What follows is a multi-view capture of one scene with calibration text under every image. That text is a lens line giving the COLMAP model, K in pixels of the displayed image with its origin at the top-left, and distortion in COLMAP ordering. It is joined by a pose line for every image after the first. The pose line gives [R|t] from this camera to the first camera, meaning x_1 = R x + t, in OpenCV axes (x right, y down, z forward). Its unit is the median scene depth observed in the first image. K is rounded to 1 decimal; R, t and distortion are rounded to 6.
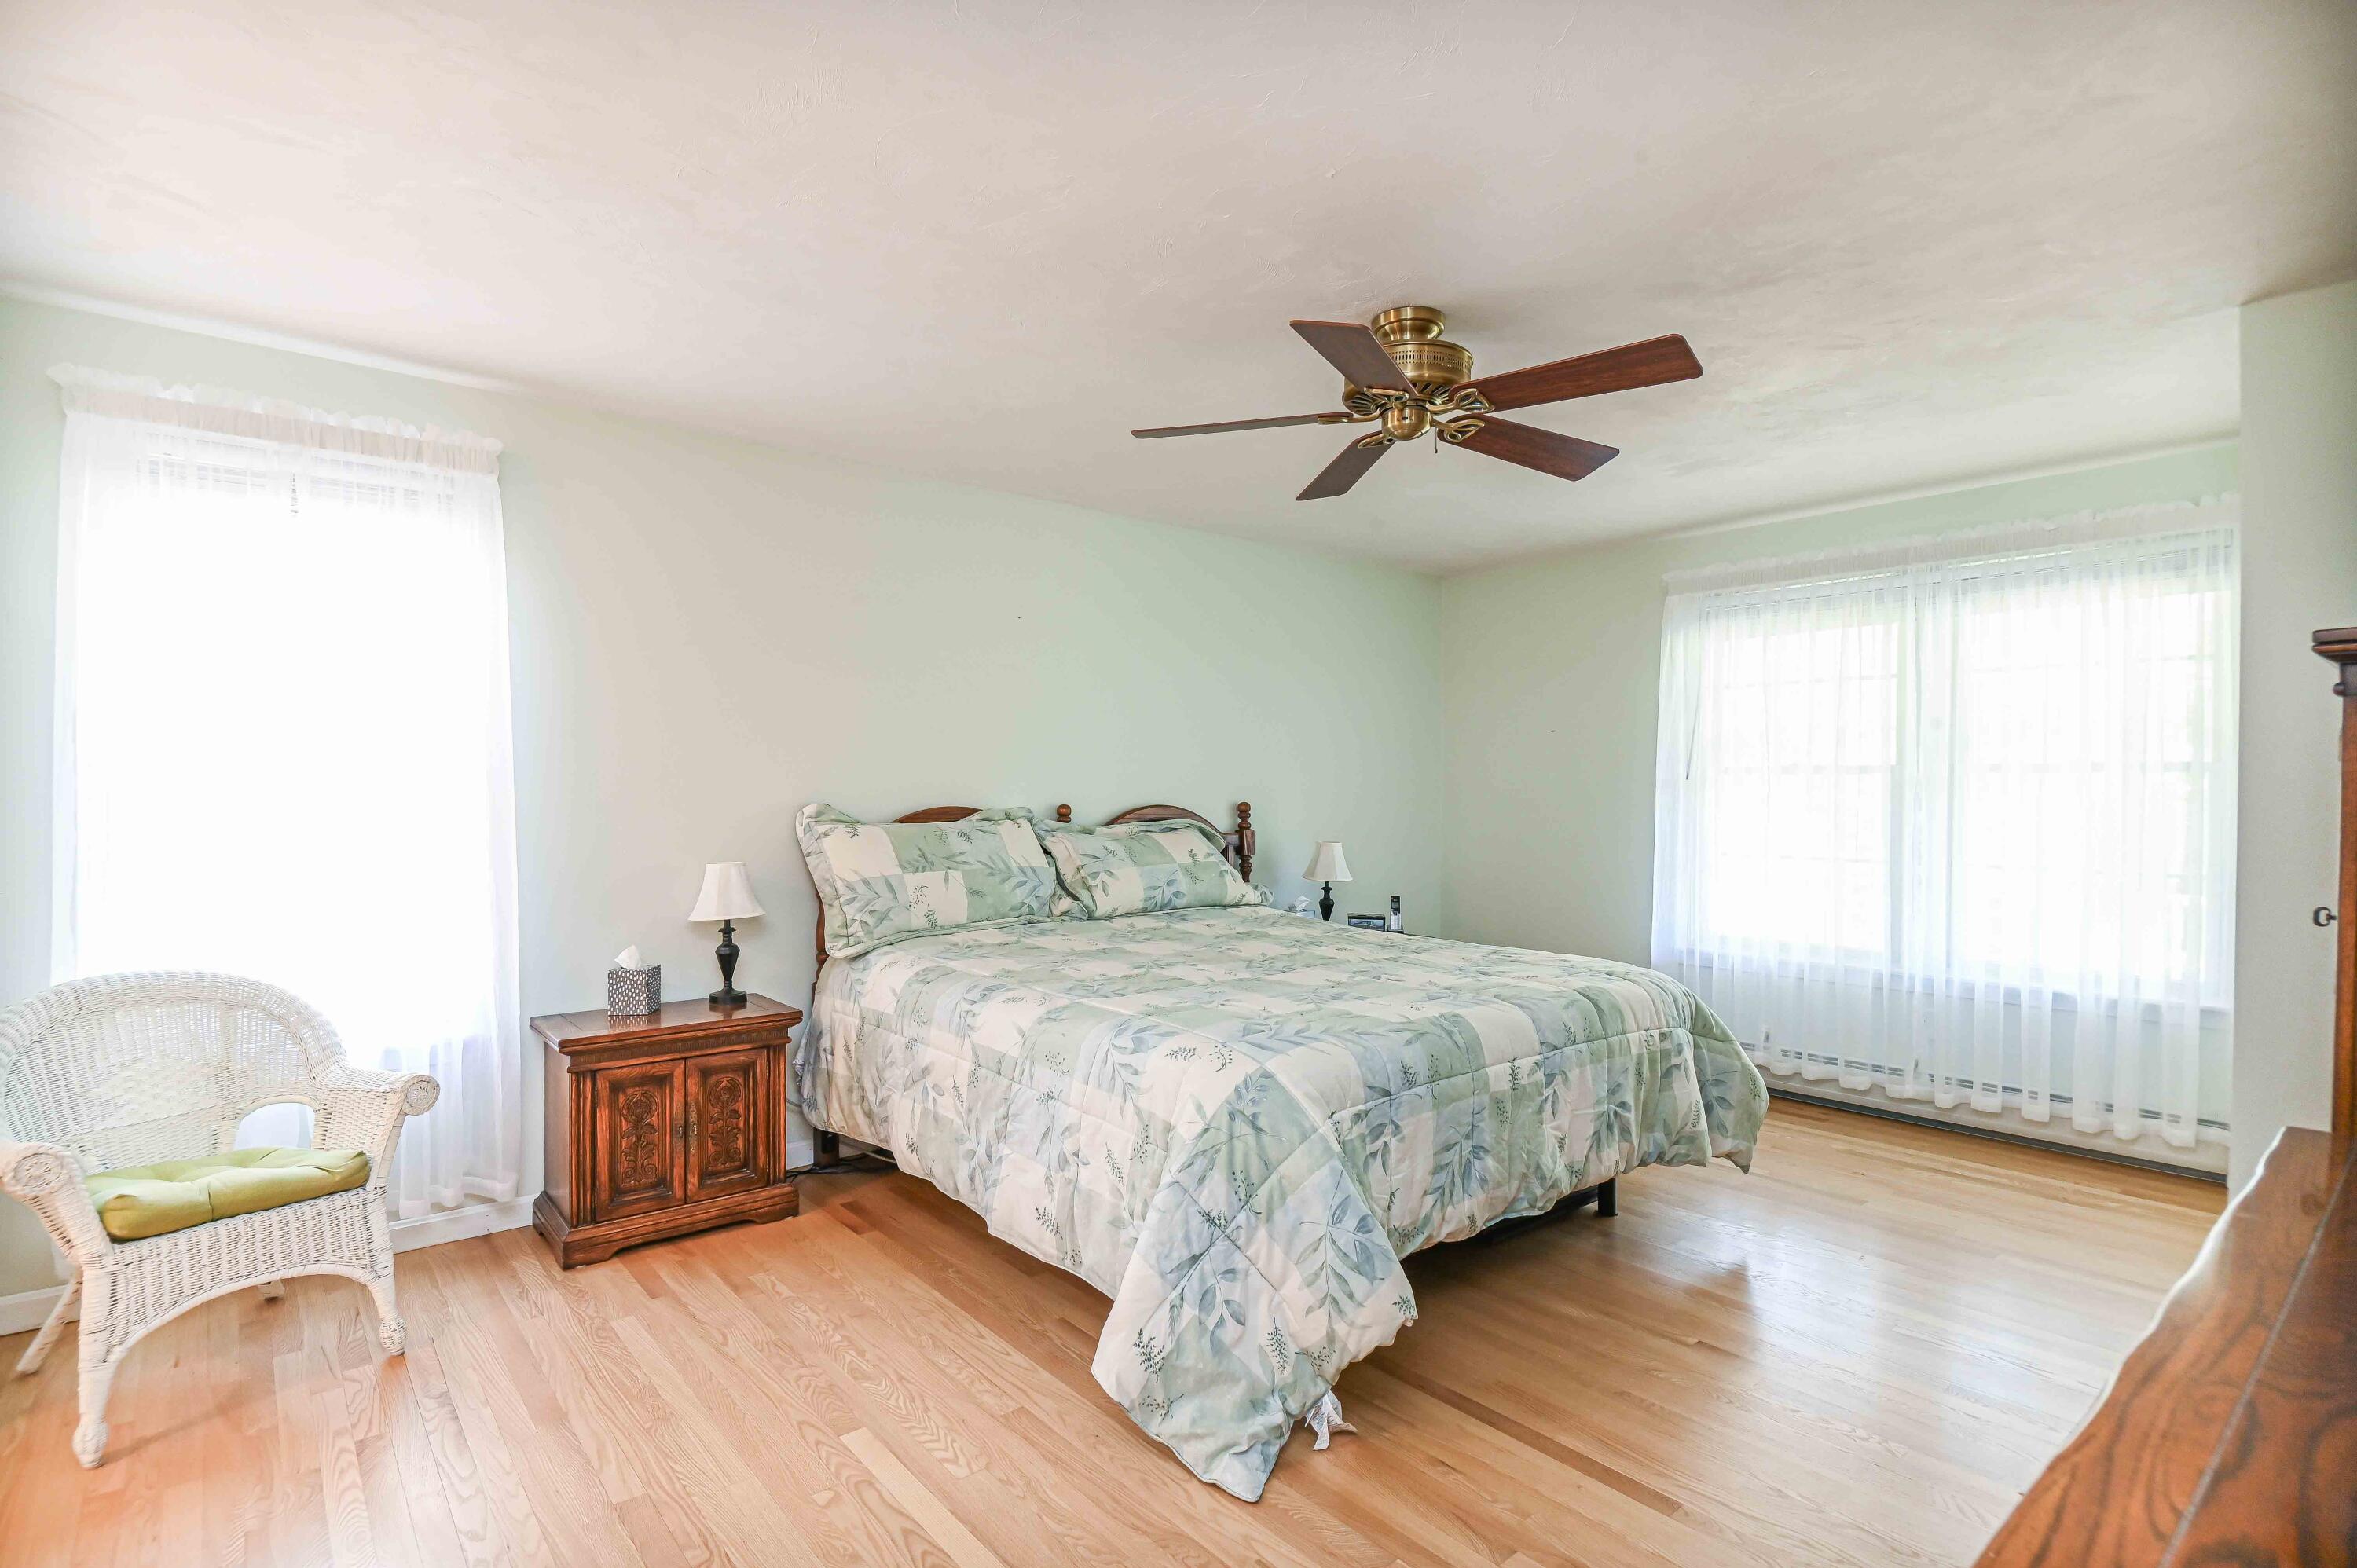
lens RADIAL K [[1143.4, 0, 1178.5], [0, 1143.4, 784.0], [0, 0, 1]] dist [-0.067153, 0.000011]
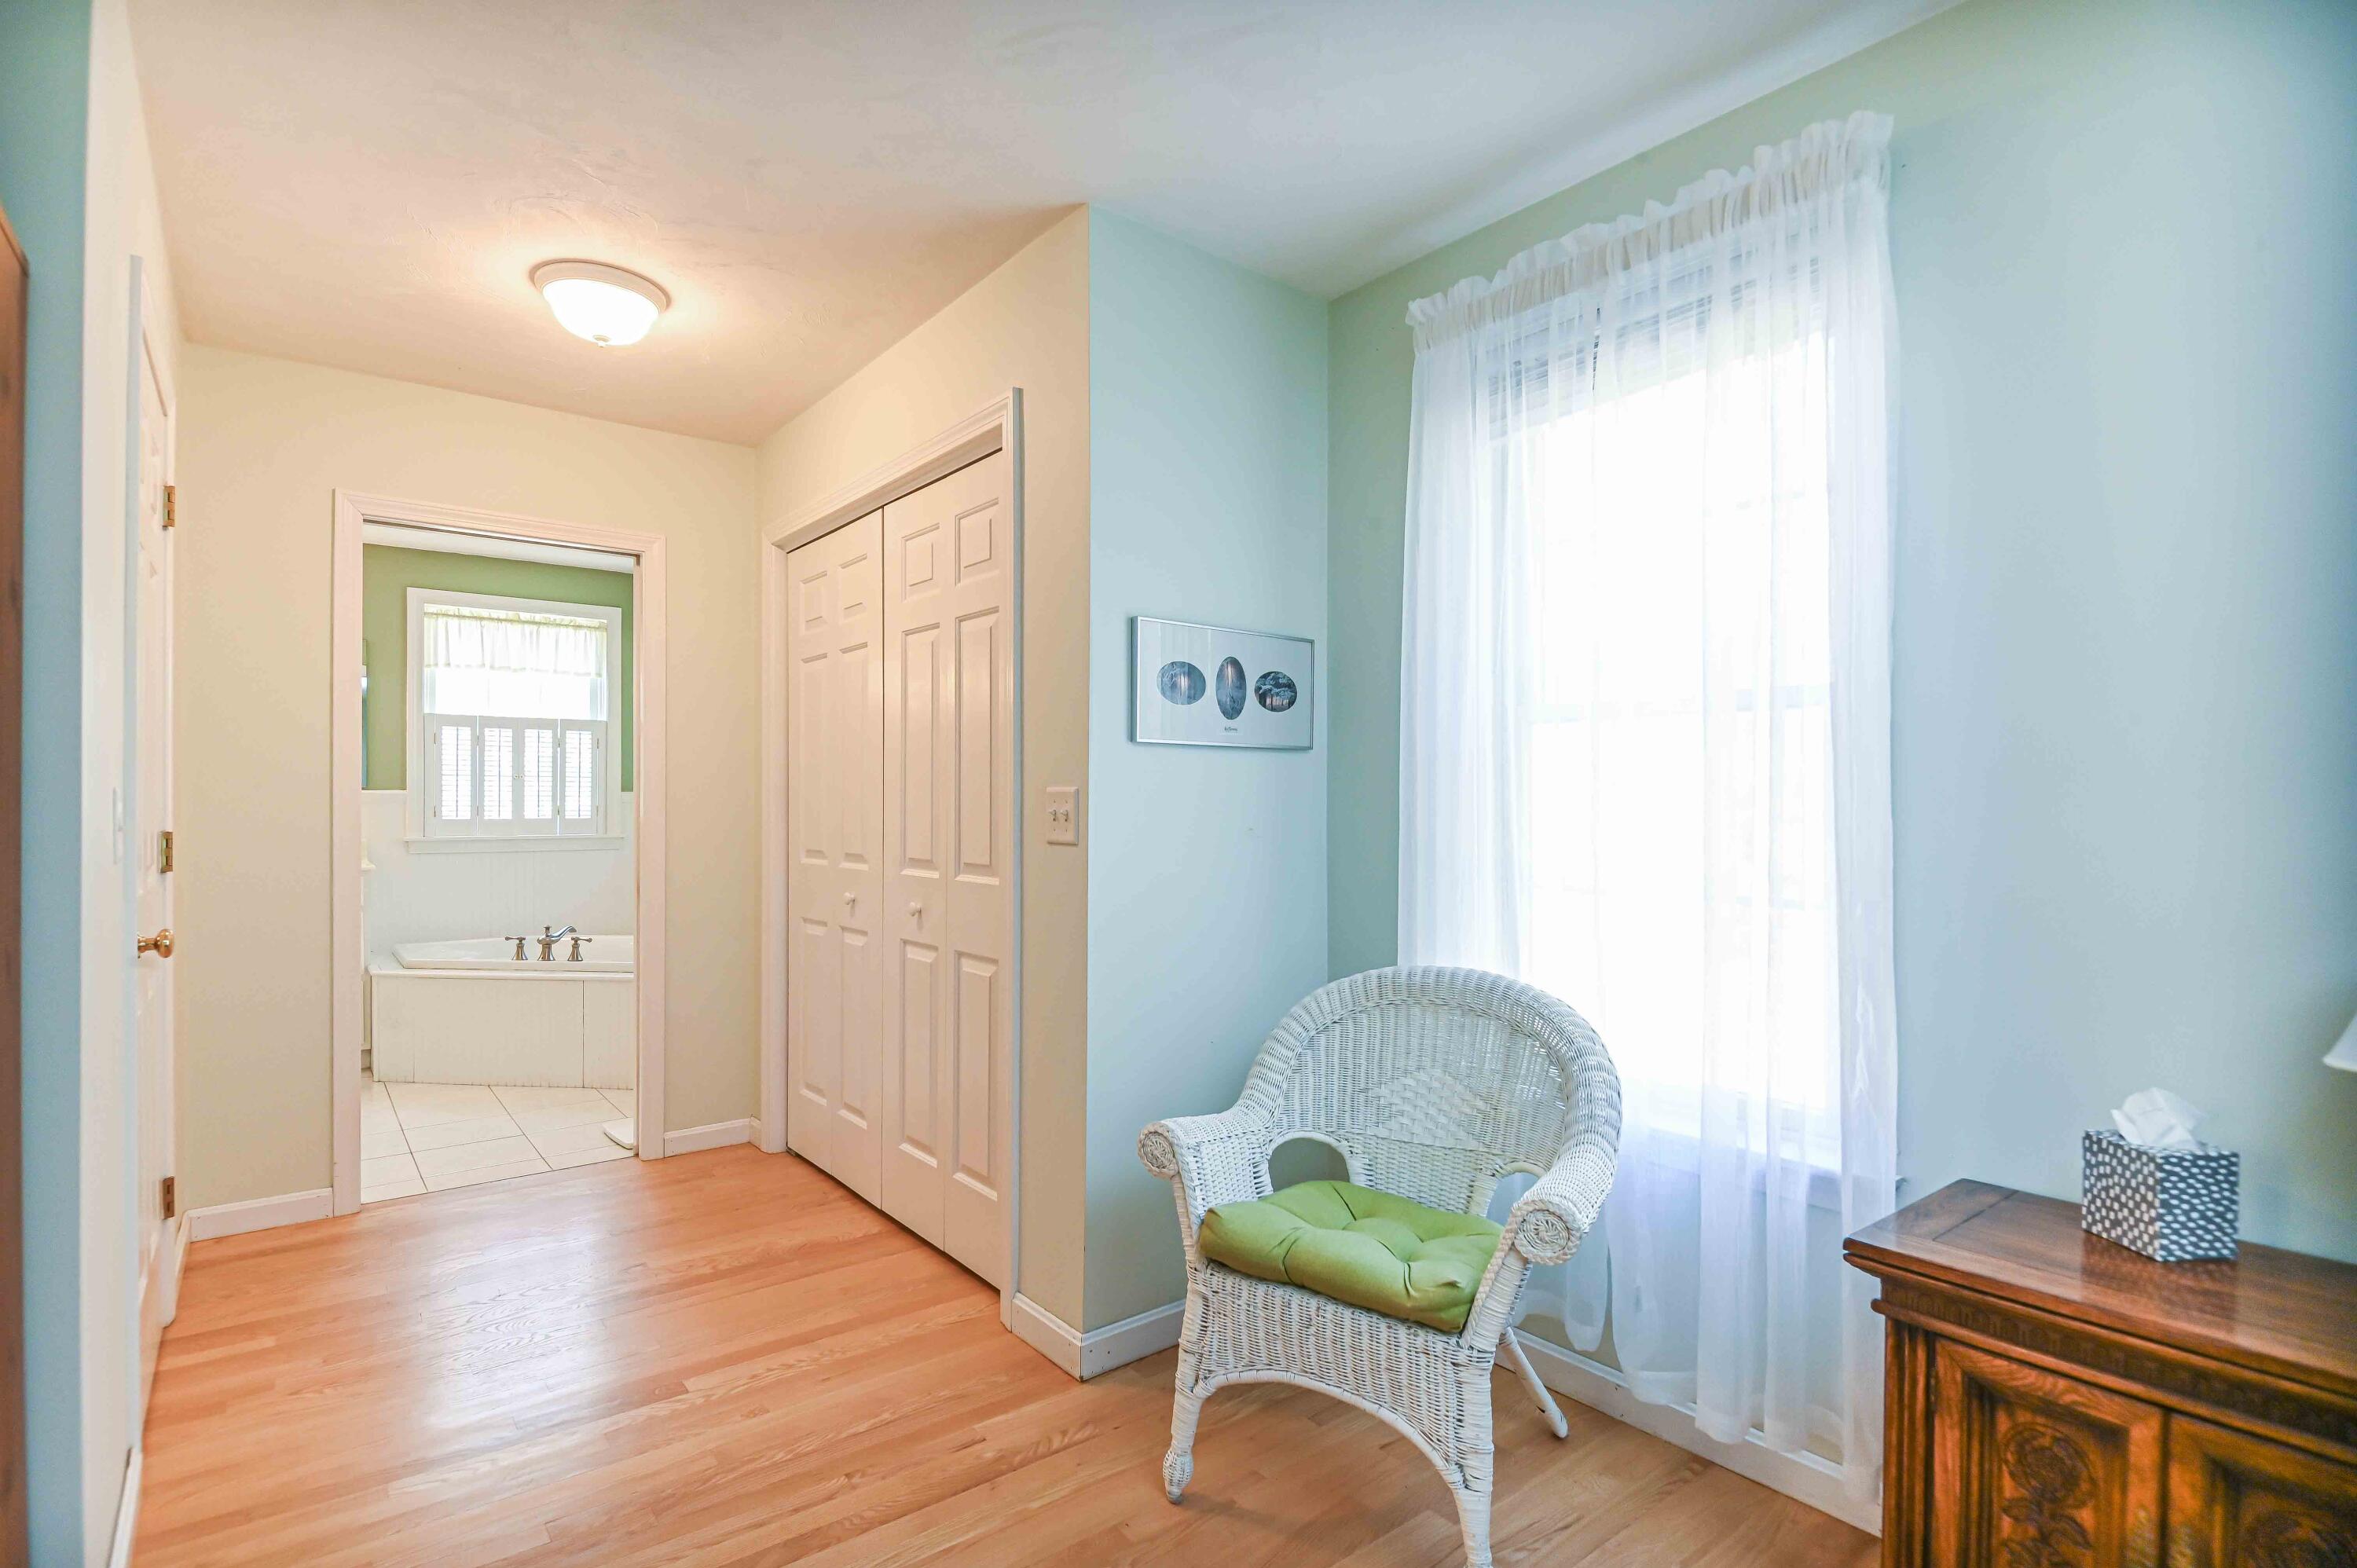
lens RADIAL K [[1128.8, 0, 1162.3], [0, 1128.8, 803.8], [0, 0, 1]] dist [0.021192, -0.023540]
pose [[-0.036633, -0.005150, -0.999316, -0.045726], [-0.001337, 0.999986, -0.005104, 0.044274], [0.999328, 0.001149, -0.036639, 0.748437]]
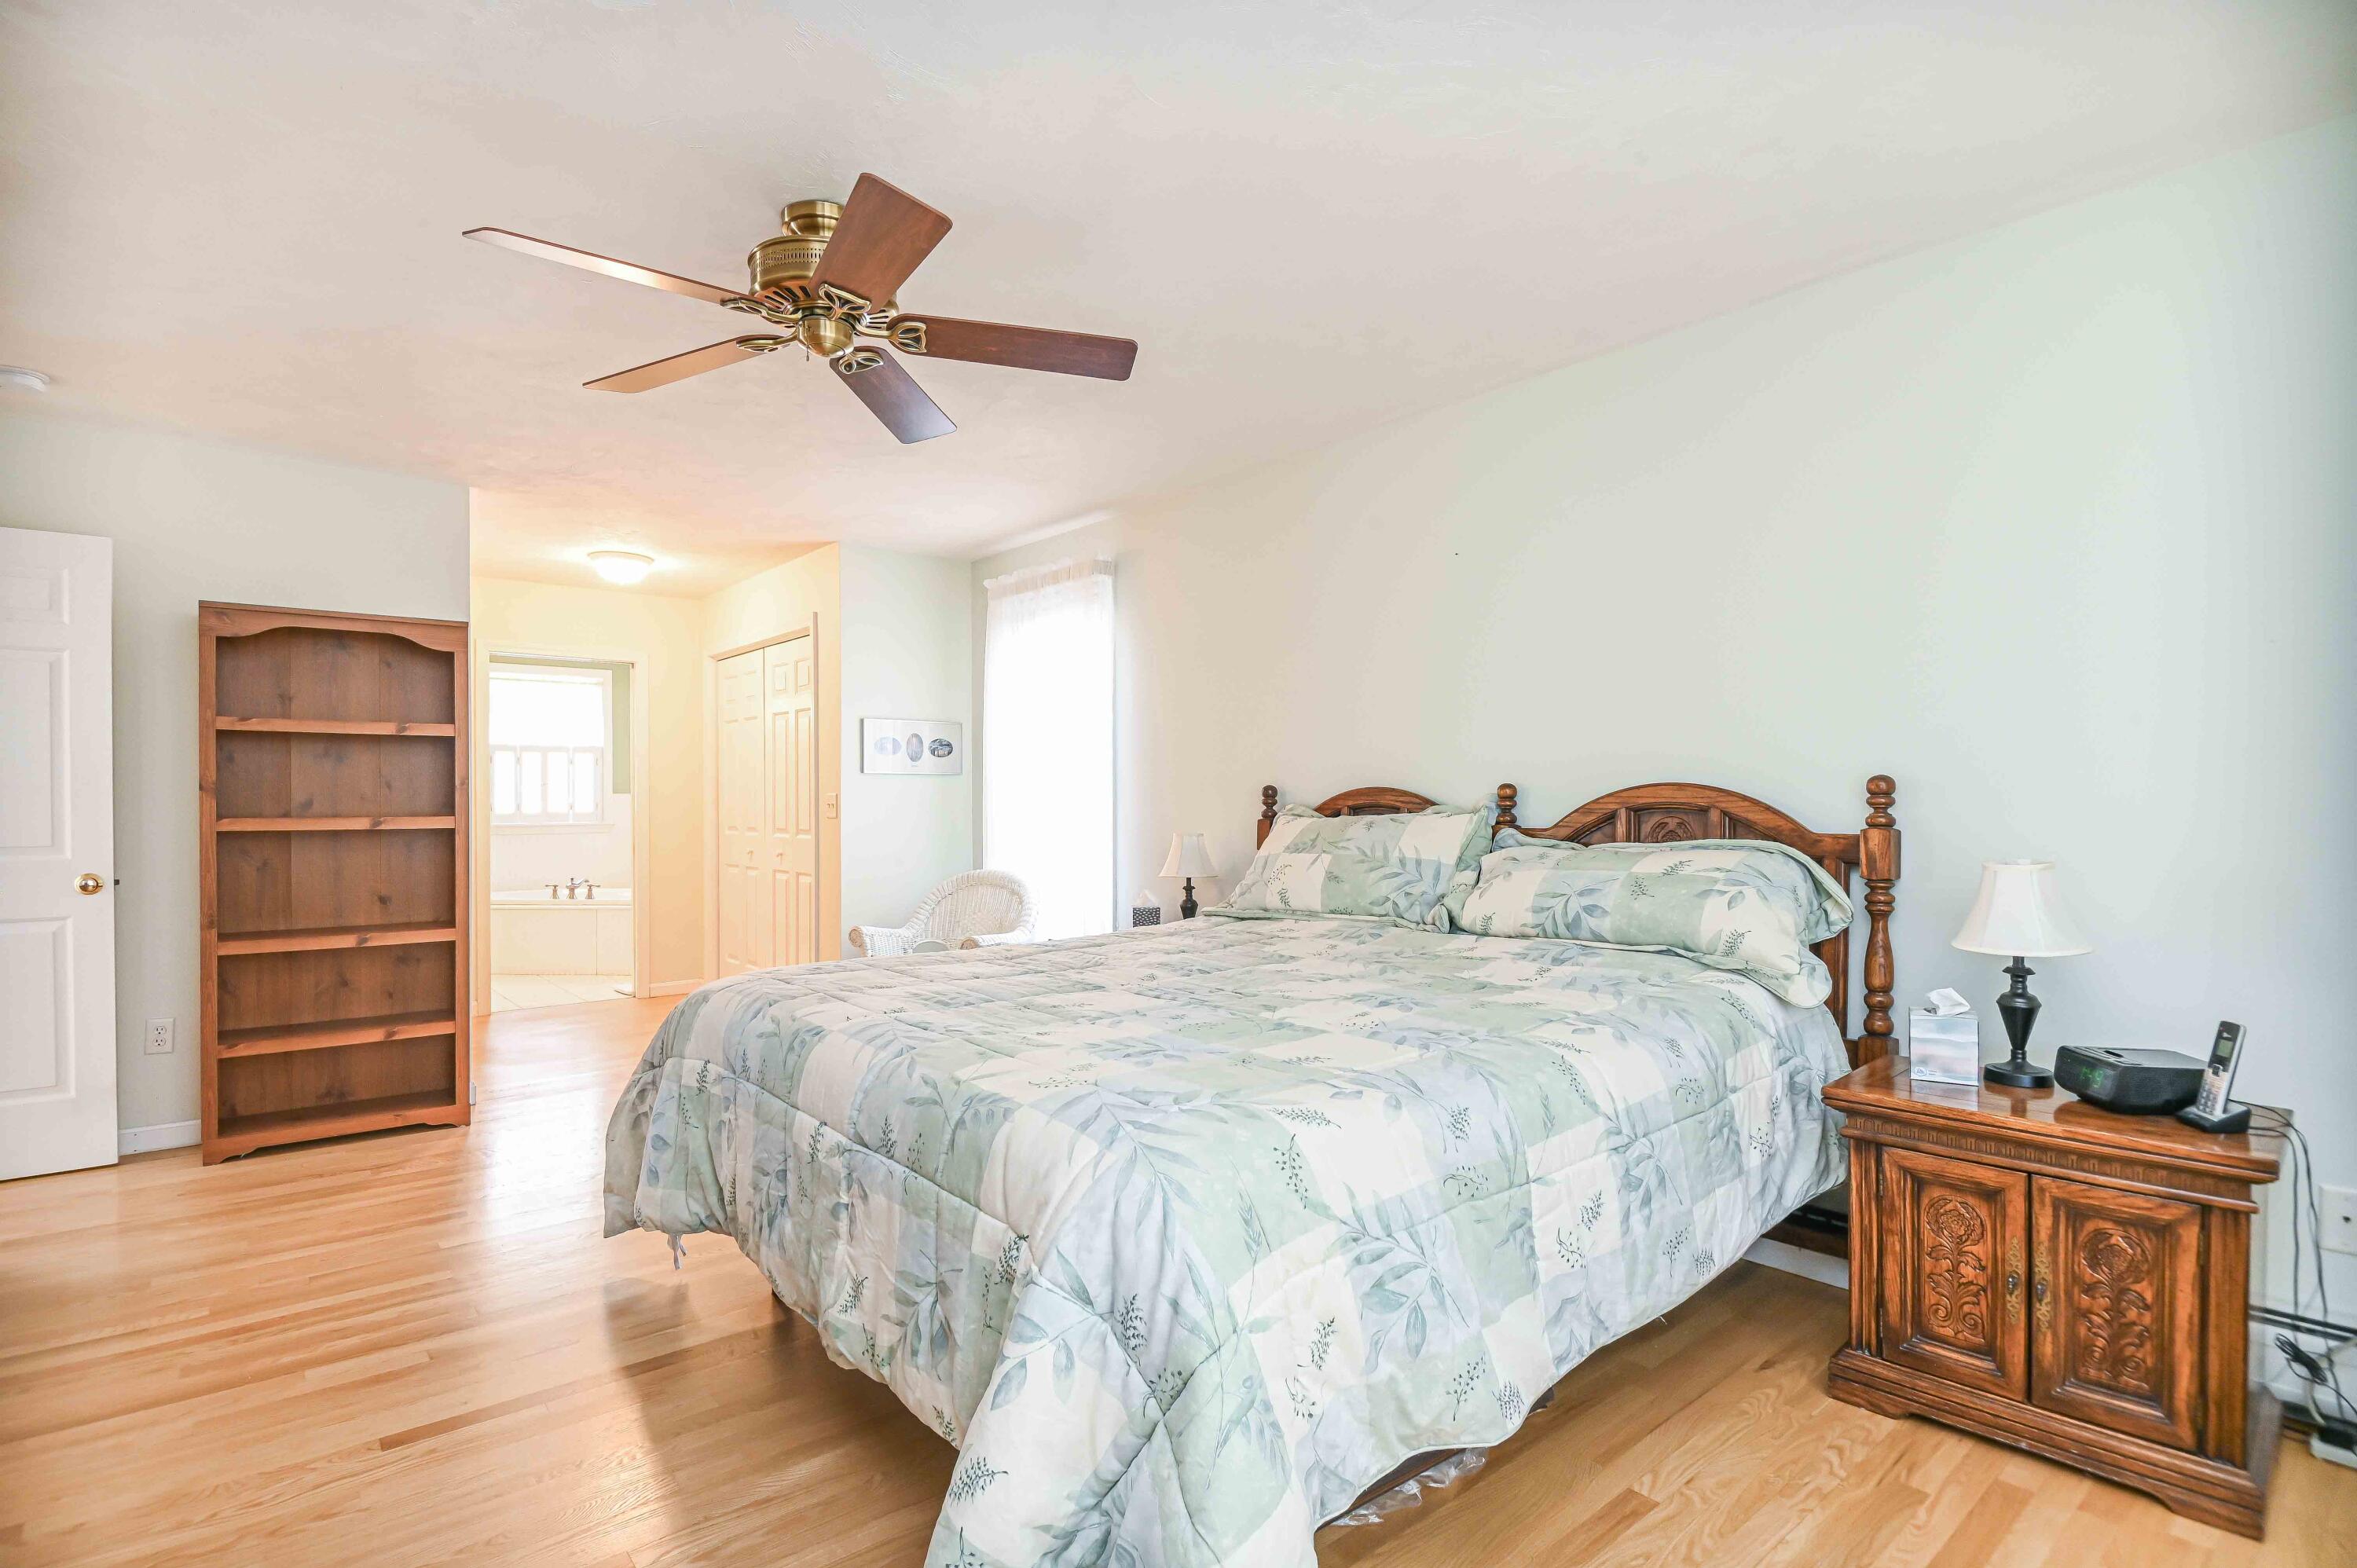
lens RADIAL K [[1128.8, 0, 1162.3], [0, 1128.8, 803.8], [0, 0, 1]] dist [0.021192, -0.023540]
pose [[-0.006654, -0.003368, -0.999972, 0.964821], [0.002777, 0.999990, -0.003386, 0.053492], [0.999974, -0.002799, -0.006645, 1.187157]]
